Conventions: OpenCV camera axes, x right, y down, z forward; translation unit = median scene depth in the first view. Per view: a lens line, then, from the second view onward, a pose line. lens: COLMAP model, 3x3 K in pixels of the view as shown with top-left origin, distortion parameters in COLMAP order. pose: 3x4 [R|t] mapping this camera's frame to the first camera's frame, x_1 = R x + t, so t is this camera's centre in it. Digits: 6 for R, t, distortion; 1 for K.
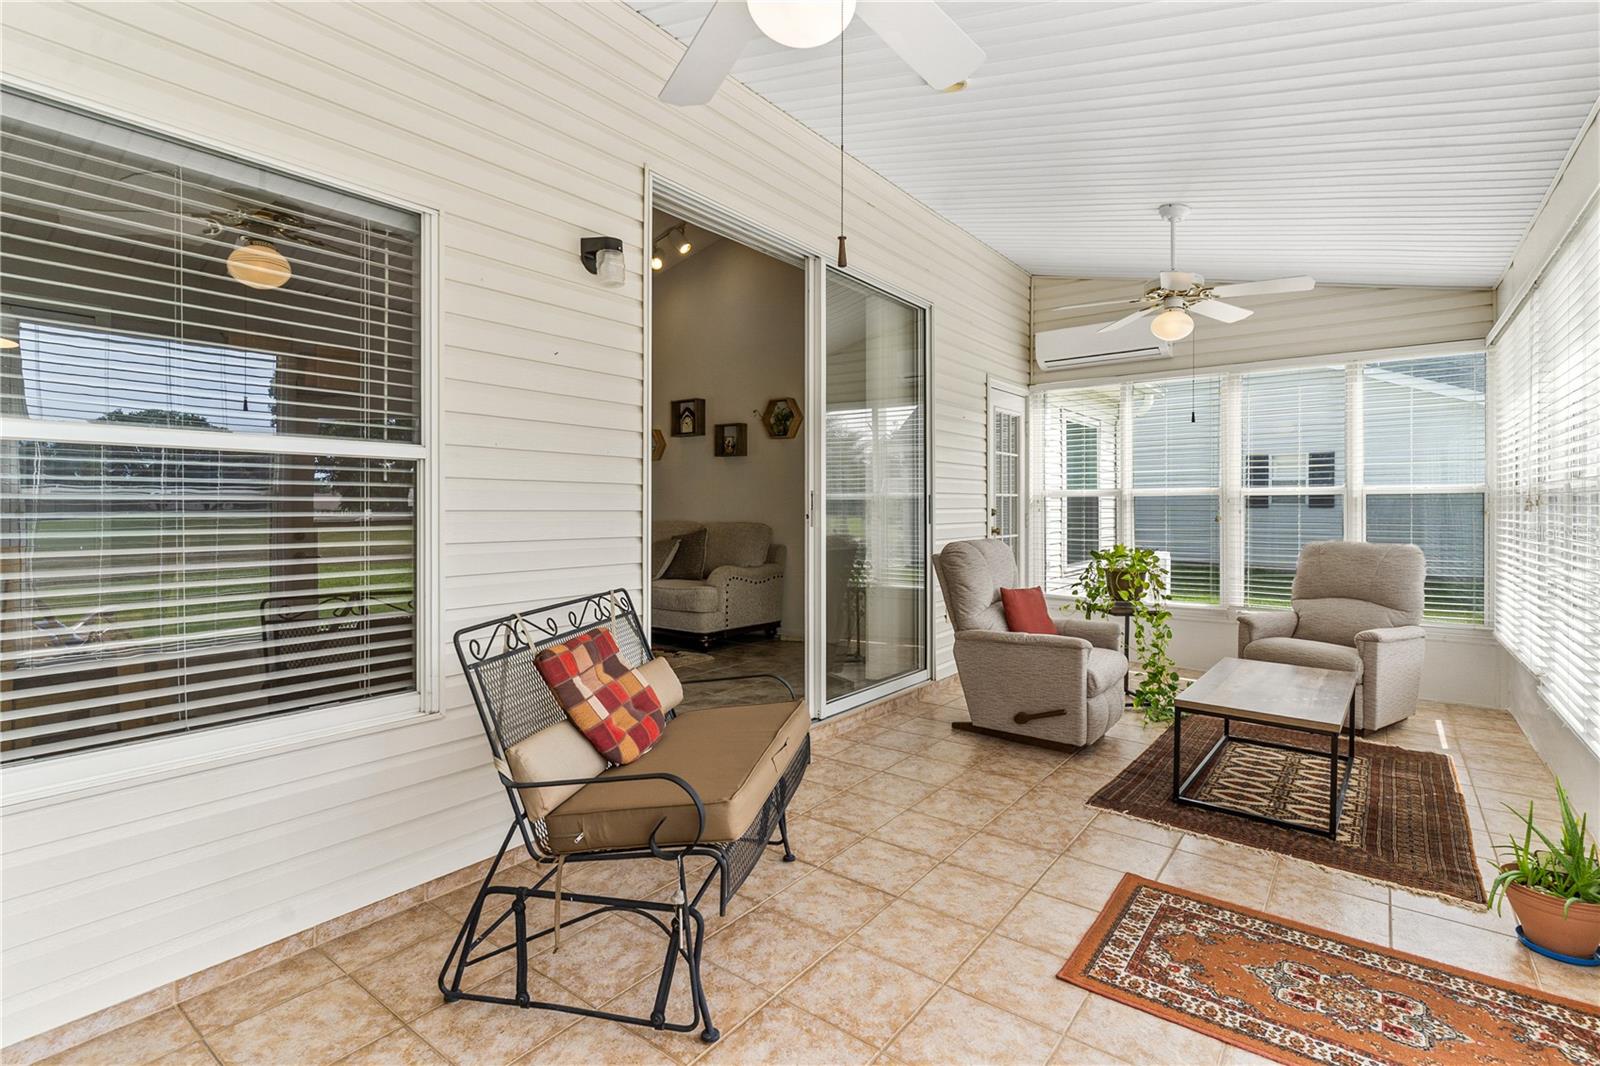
lens RADIAL K [[770.6, 0, 814.2], [0, 770.6, 504.8], [0, 0, 1]] dist [0.001716, -0.001106]
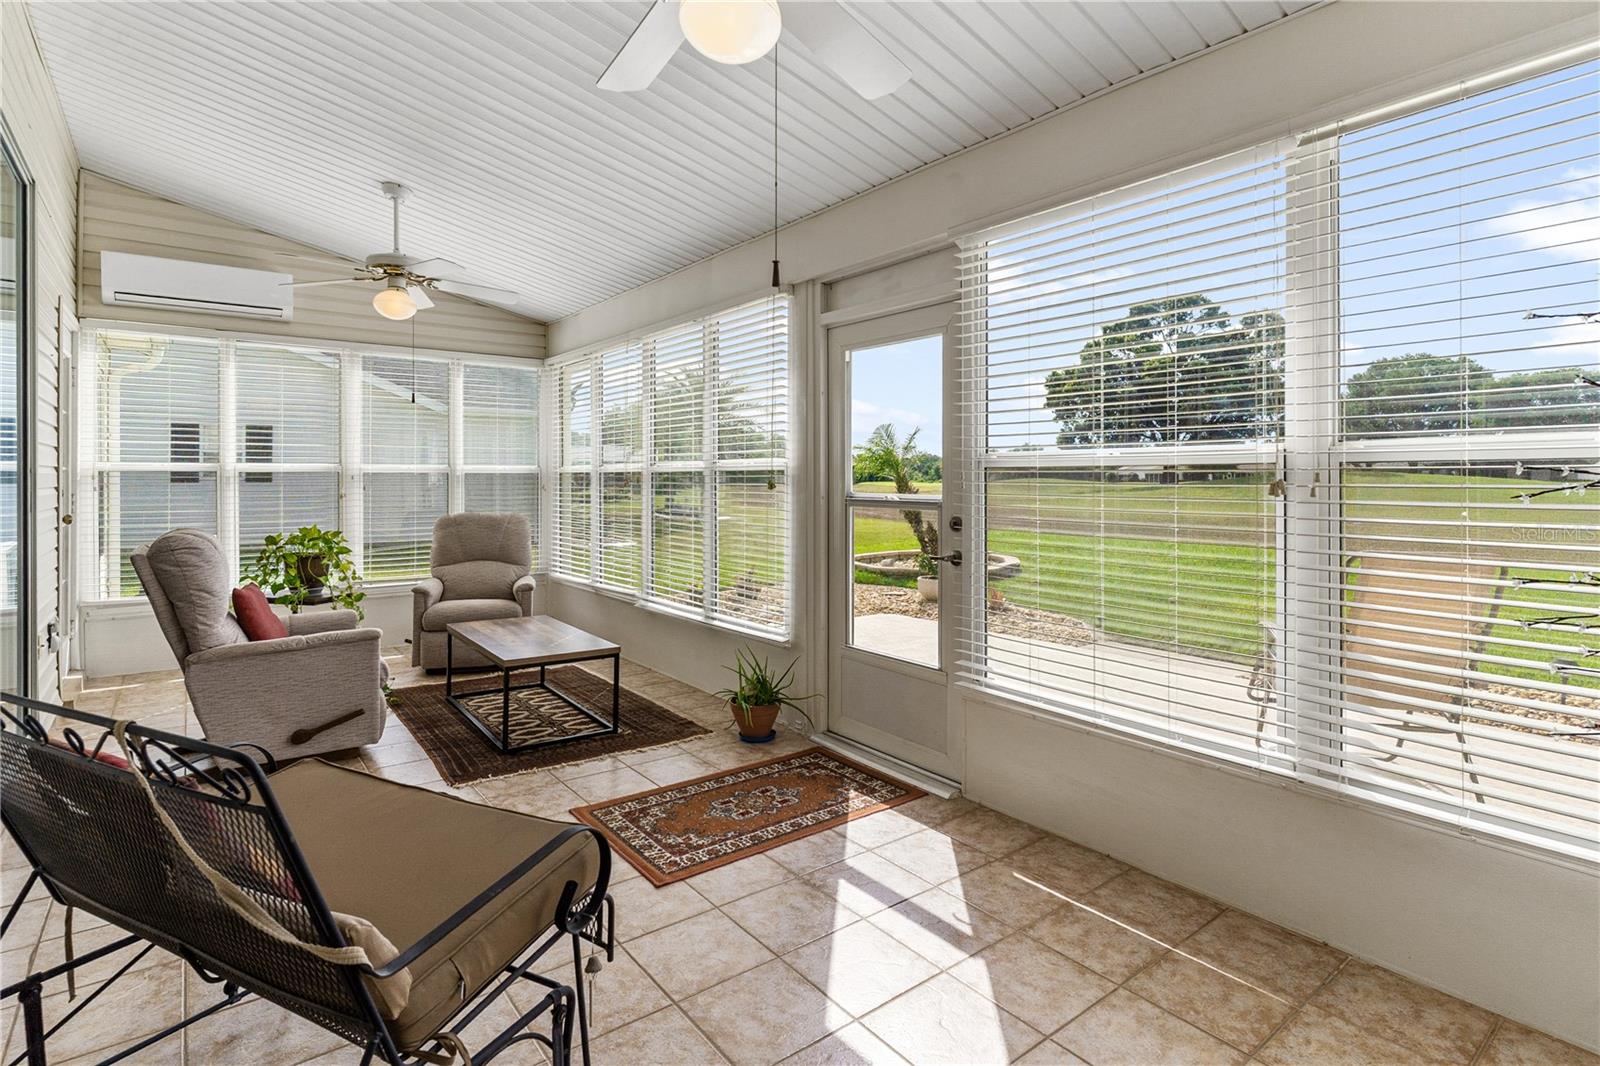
lens RADIAL K [[770.6, 0, 800.2], [0, 770.6, 472.7], [0, 0, 1]] dist [0.001716, -0.001106]
pose [[0.270469, 0.010926, 0.962667, -0.438075], [0.002281, 0.999926, -0.011990, 0.000494], [-0.962726, 0.005439, 0.270424, 0.275625]]
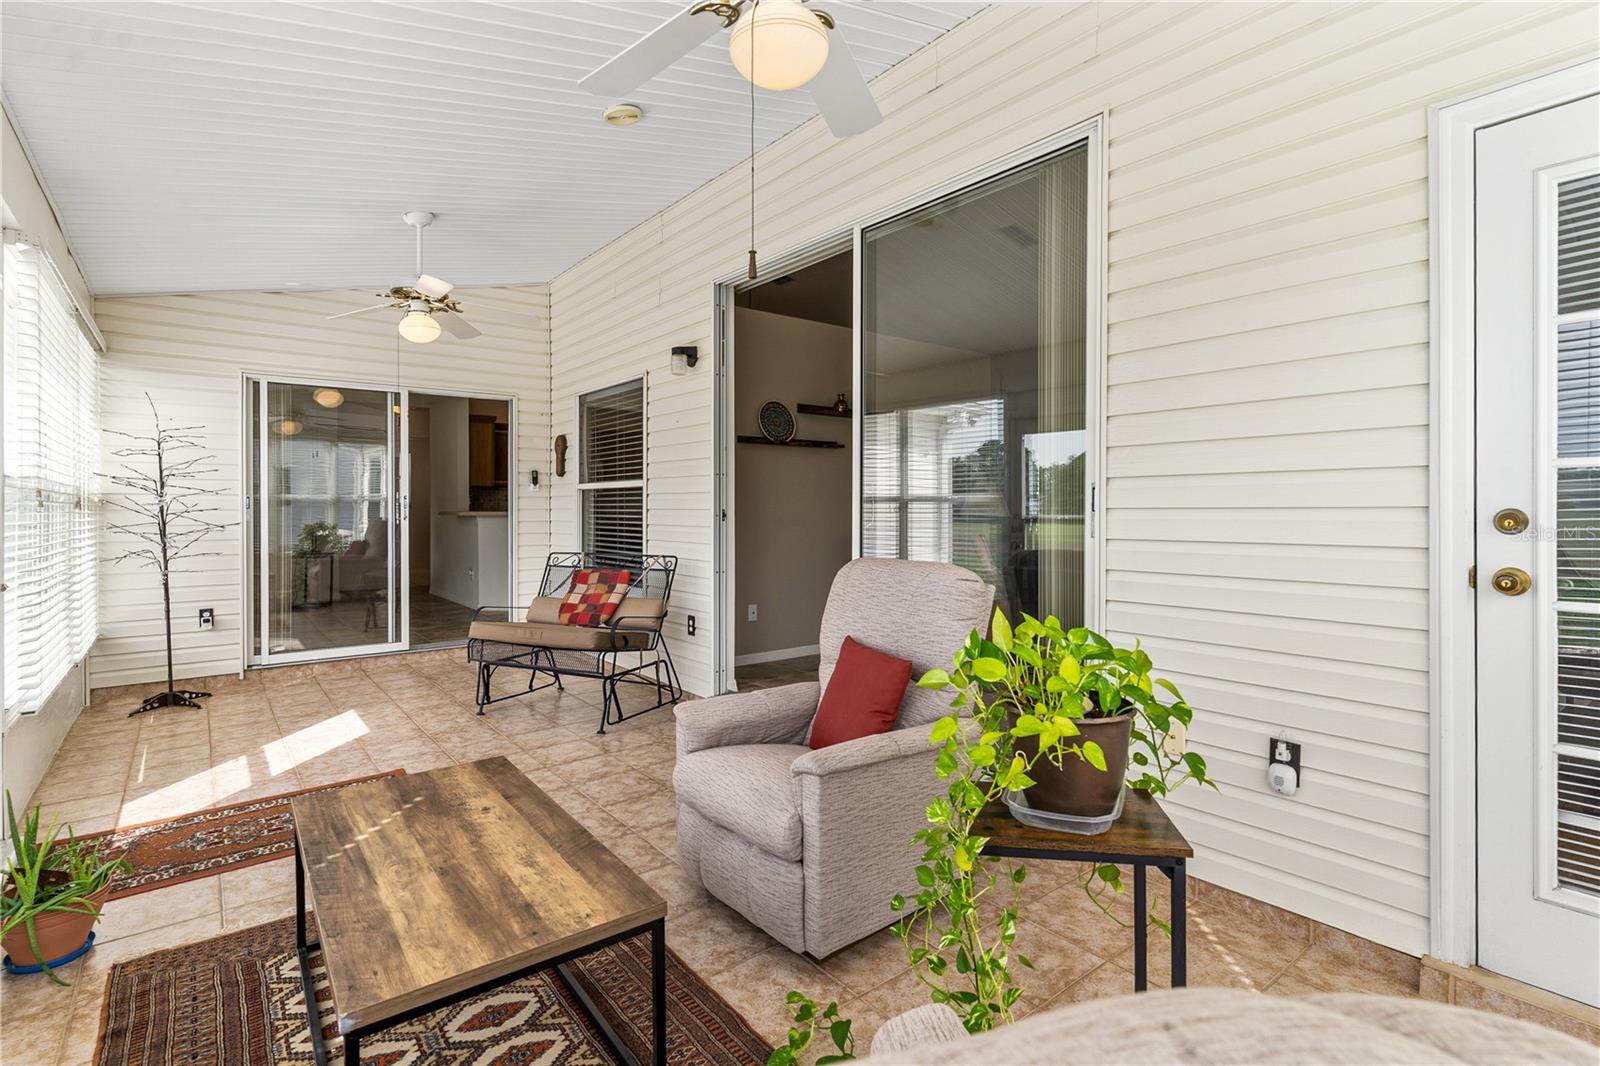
lens RADIAL K [[770.6, 0, 782.7], [0, 770.6, 531.5], [0, 0, 1]] dist [0.001716, -0.001106]
pose [[-0.283090, 0.020031, -0.958884, 1.025799], [-0.007169, 0.999710, 0.023000, 0.010653], [0.959067, 0.013386, -0.282864, 1.359914]]
